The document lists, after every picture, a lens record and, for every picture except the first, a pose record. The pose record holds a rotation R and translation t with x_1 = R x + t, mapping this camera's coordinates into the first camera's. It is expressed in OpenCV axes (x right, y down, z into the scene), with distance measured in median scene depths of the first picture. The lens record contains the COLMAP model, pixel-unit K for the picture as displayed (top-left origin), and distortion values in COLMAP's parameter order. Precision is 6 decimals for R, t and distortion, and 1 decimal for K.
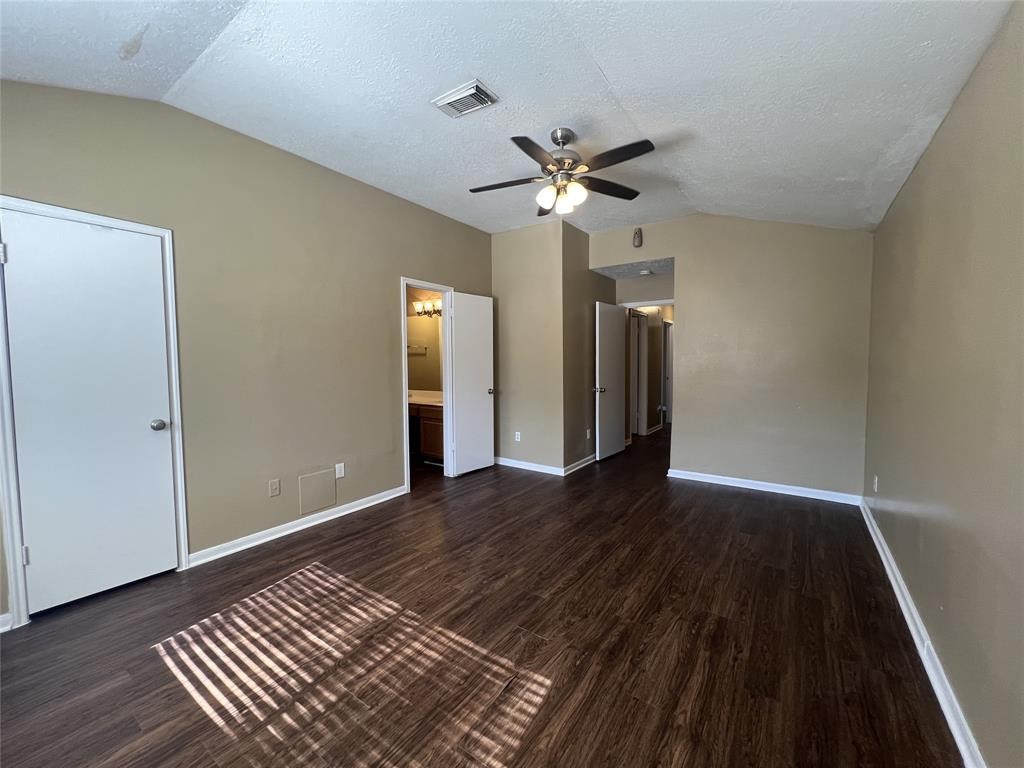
lens RADIAL K [[410.2, 0, 509.3], [0, 410.2, 380.8], [0, 0, 1]] dist [0.002820, 0.000074]
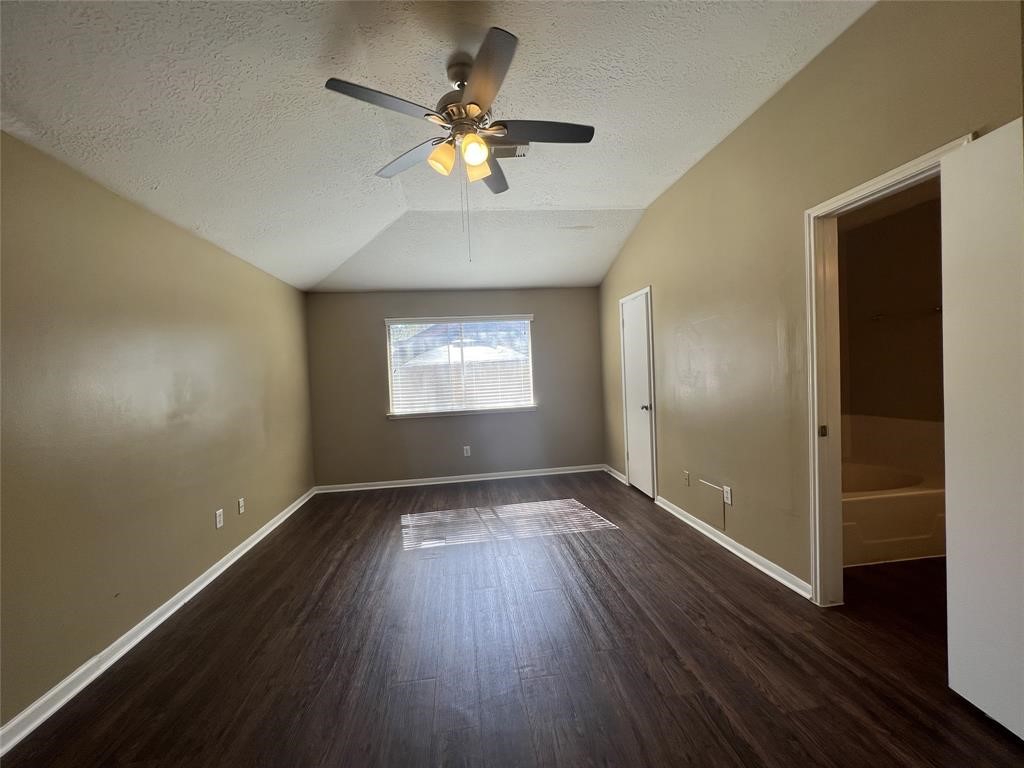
lens RADIAL K [[410.2, 0, 509.5], [0, 410.2, 386.2], [0, 0, 1]] dist [0.002820, 0.000074]
pose [[-0.736371, 0.056136, -0.674245, 0.602055], [0.016052, 0.997721, 0.065536, -0.085268], [0.676387, 0.037436, -0.735594, 1.657969]]
